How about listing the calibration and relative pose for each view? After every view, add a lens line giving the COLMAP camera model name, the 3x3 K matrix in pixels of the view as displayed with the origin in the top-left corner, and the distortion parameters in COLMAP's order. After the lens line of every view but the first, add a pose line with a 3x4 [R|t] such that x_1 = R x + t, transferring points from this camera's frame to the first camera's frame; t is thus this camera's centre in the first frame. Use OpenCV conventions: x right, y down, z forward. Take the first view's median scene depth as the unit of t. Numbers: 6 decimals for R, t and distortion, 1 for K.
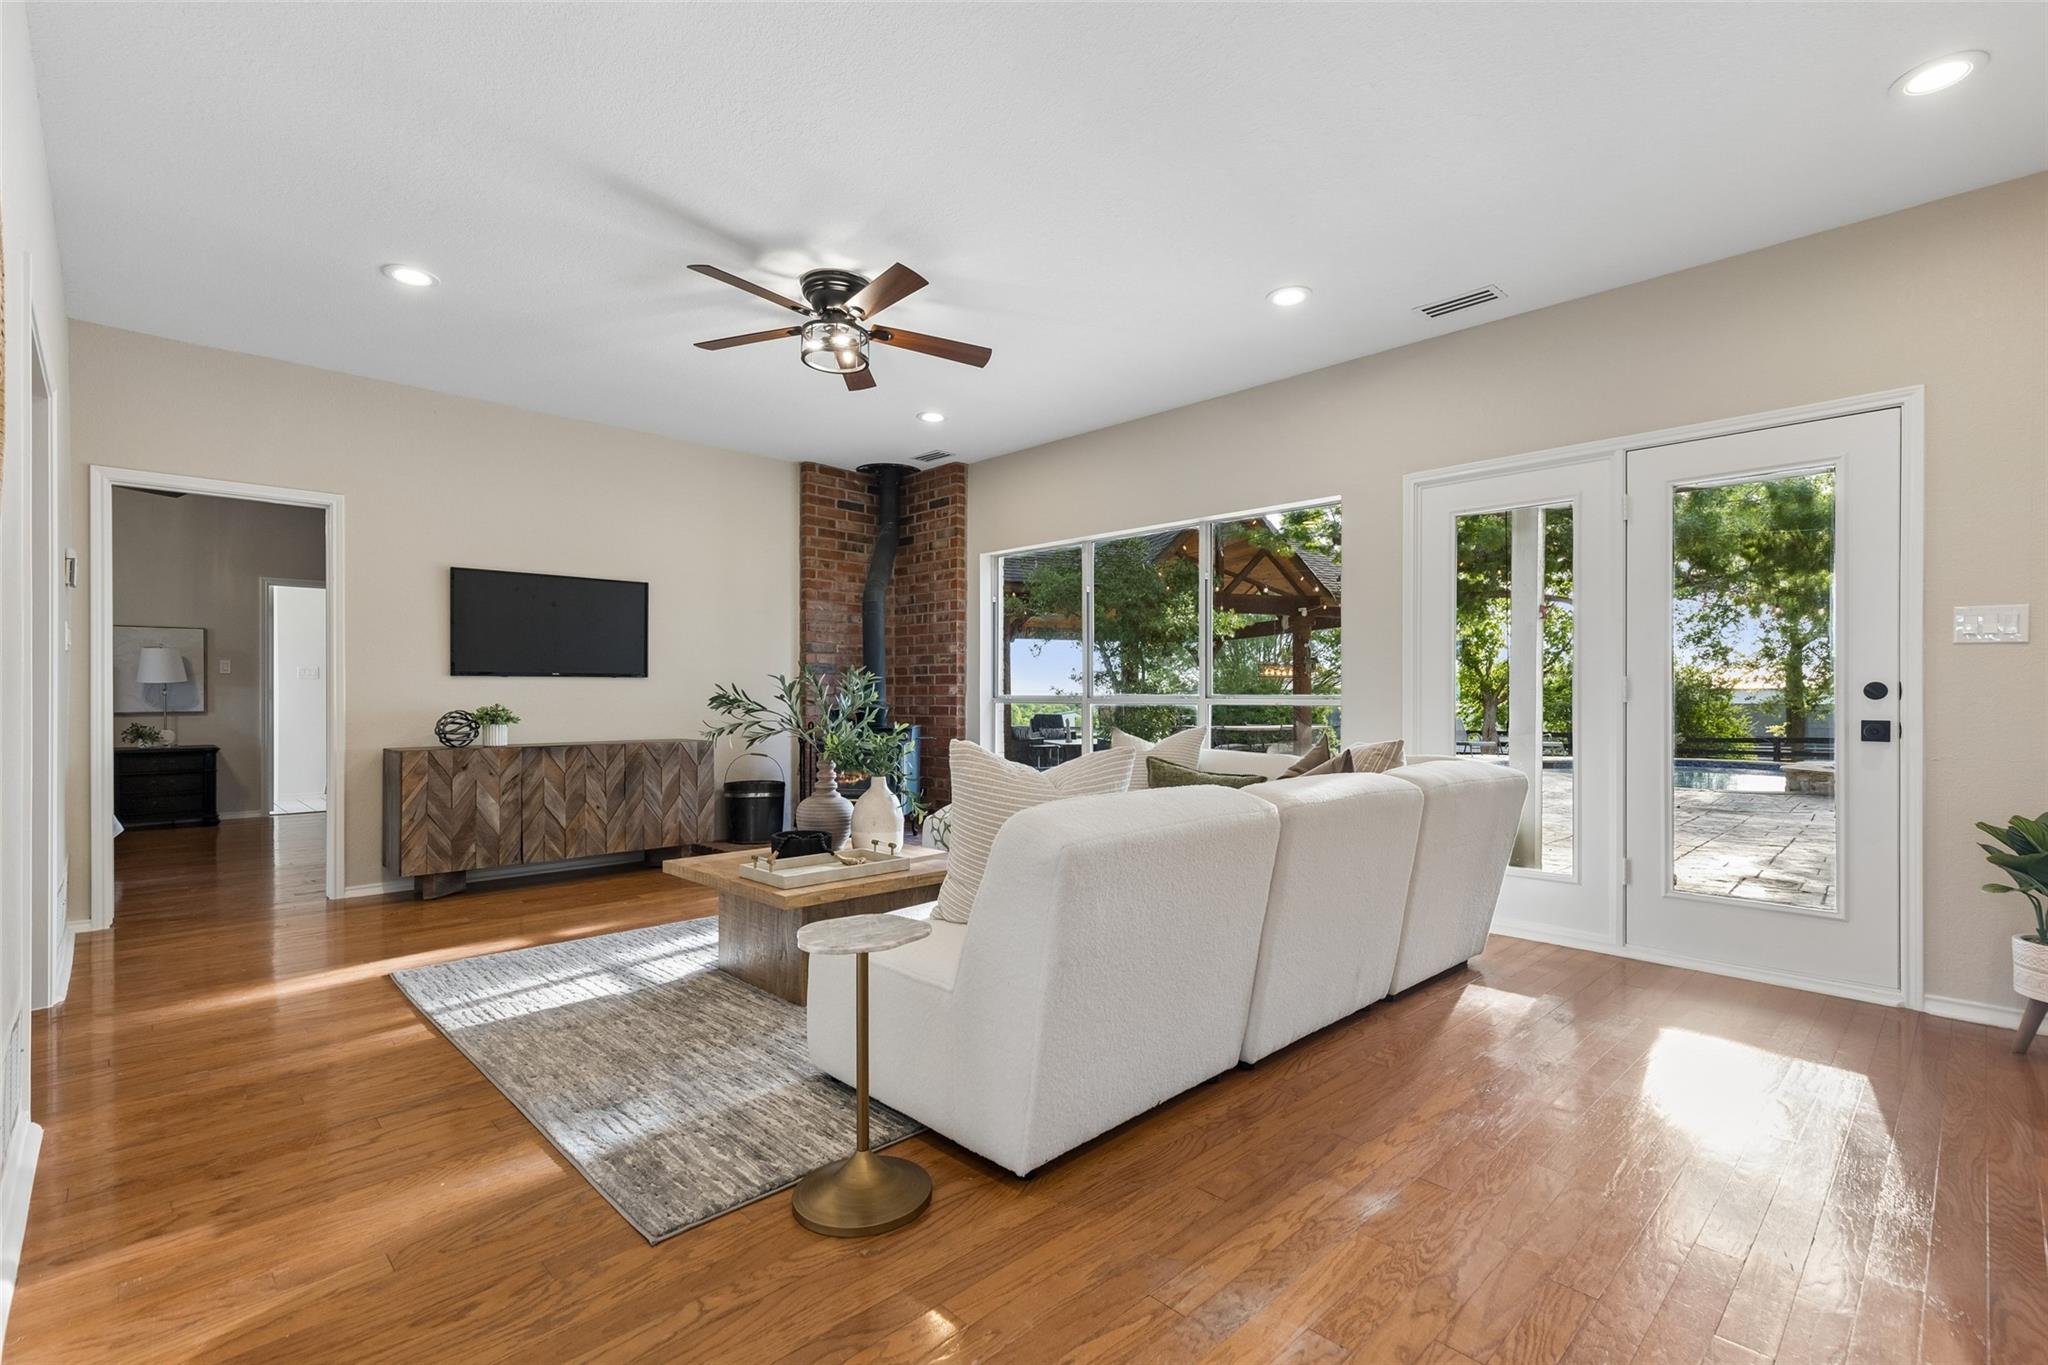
lens RADIAL K [[910.8, 0, 1024.0], [0, 910.8, 682.5], [0, 0, 1]] dist [0.002551, 0.000407]
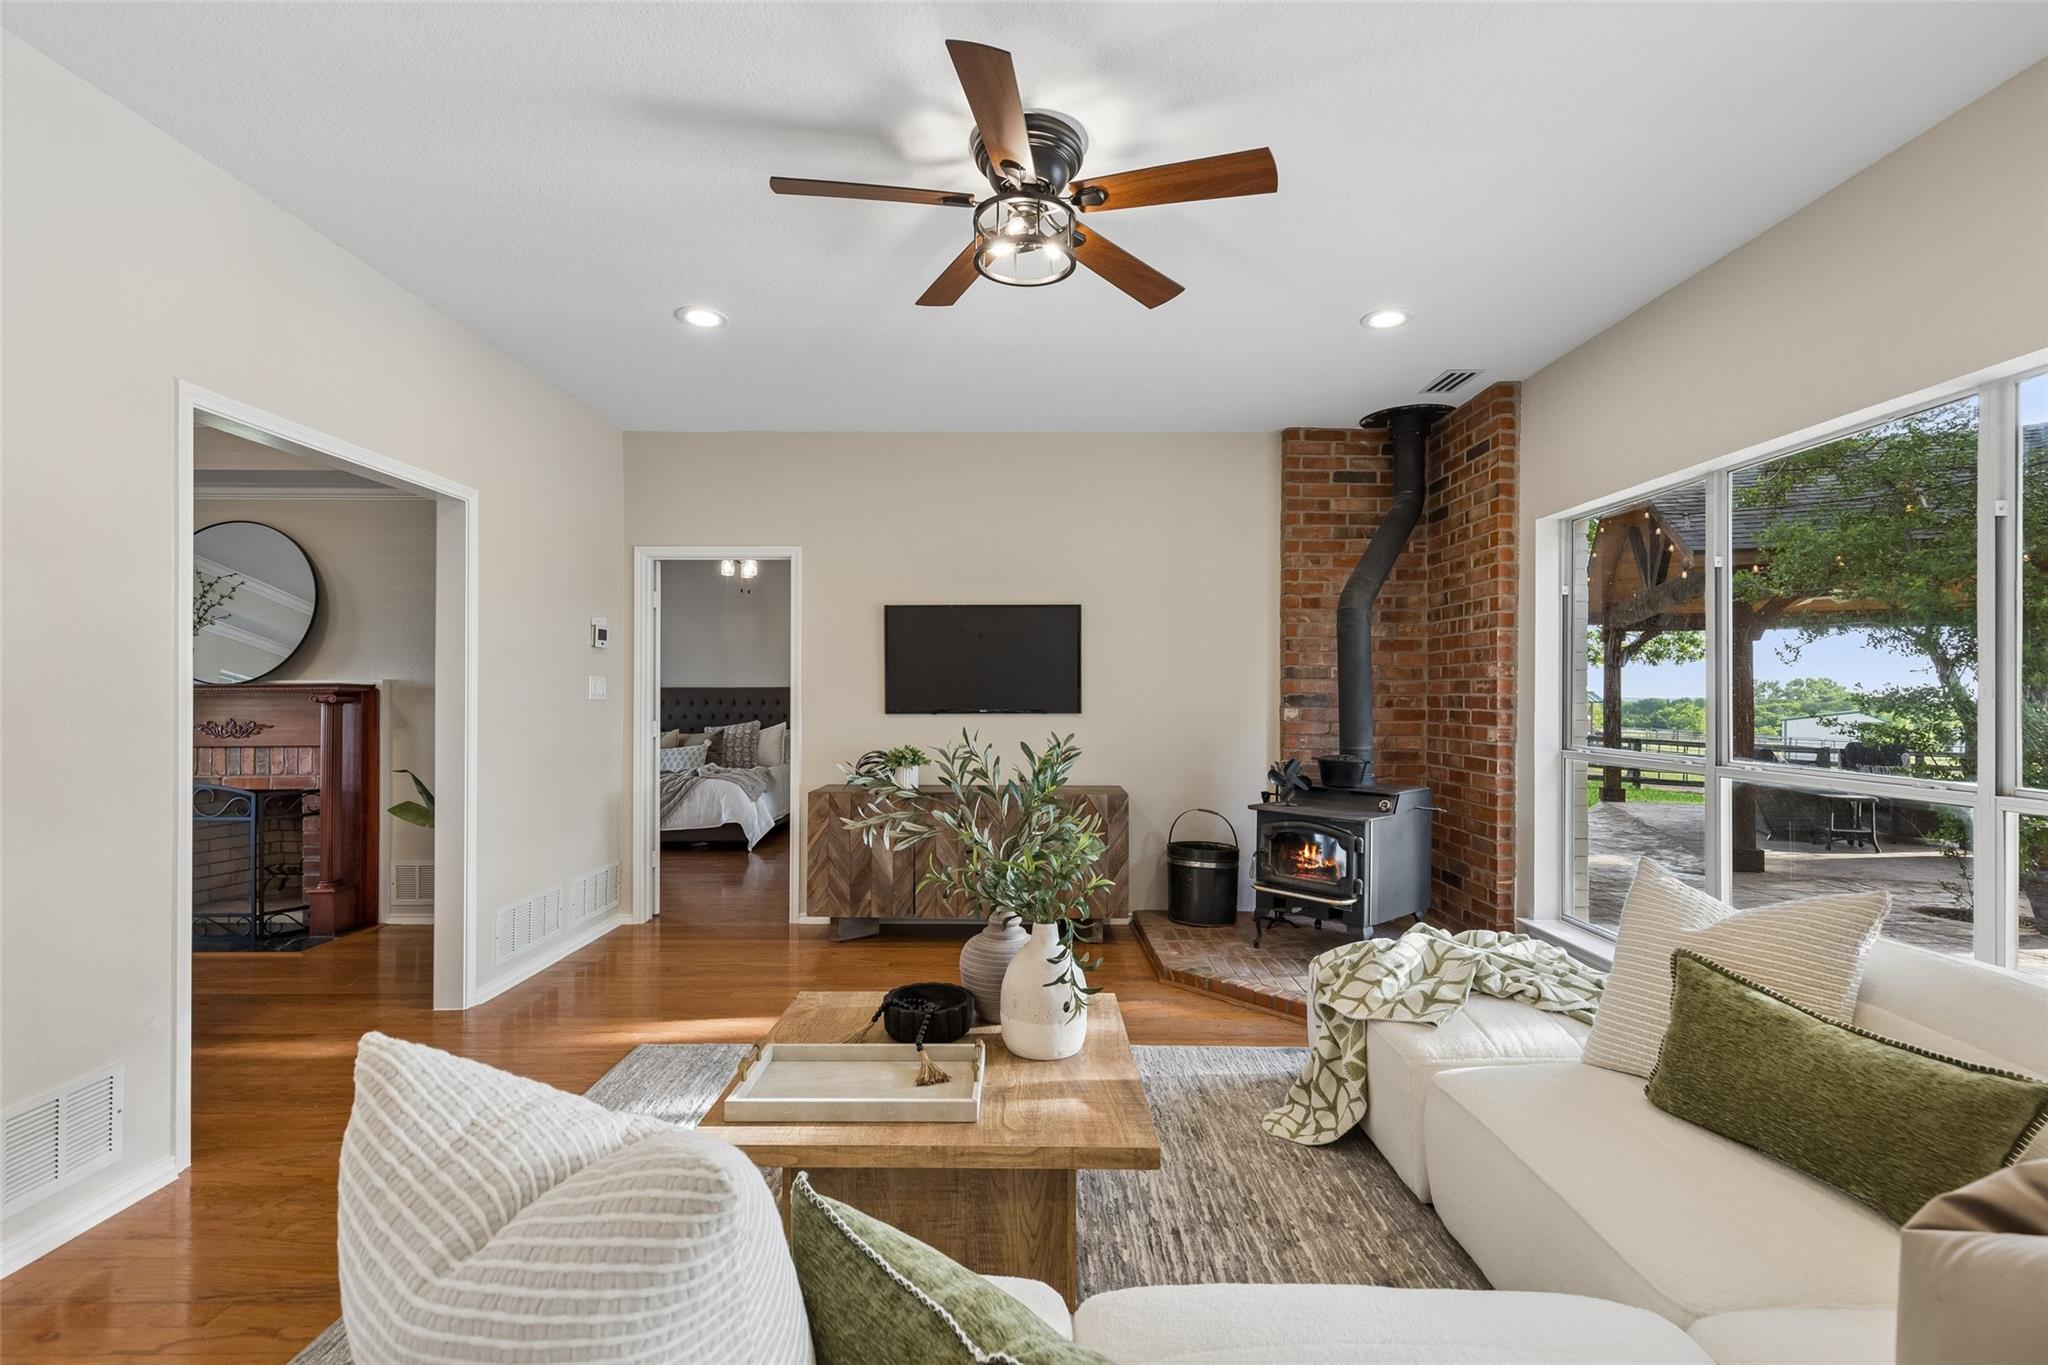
lens RADIAL K [[910.8, 0, 1024.0], [0, 910.8, 682.5], [0, 0, 1]] dist [0.002551, 0.000407]
pose [[0.715010, -0.006500, -0.699084, 0.136518], [0.006255, 0.999976, -0.002900, -0.029011], [0.699086, -0.002299, 0.715034, 0.300972]]
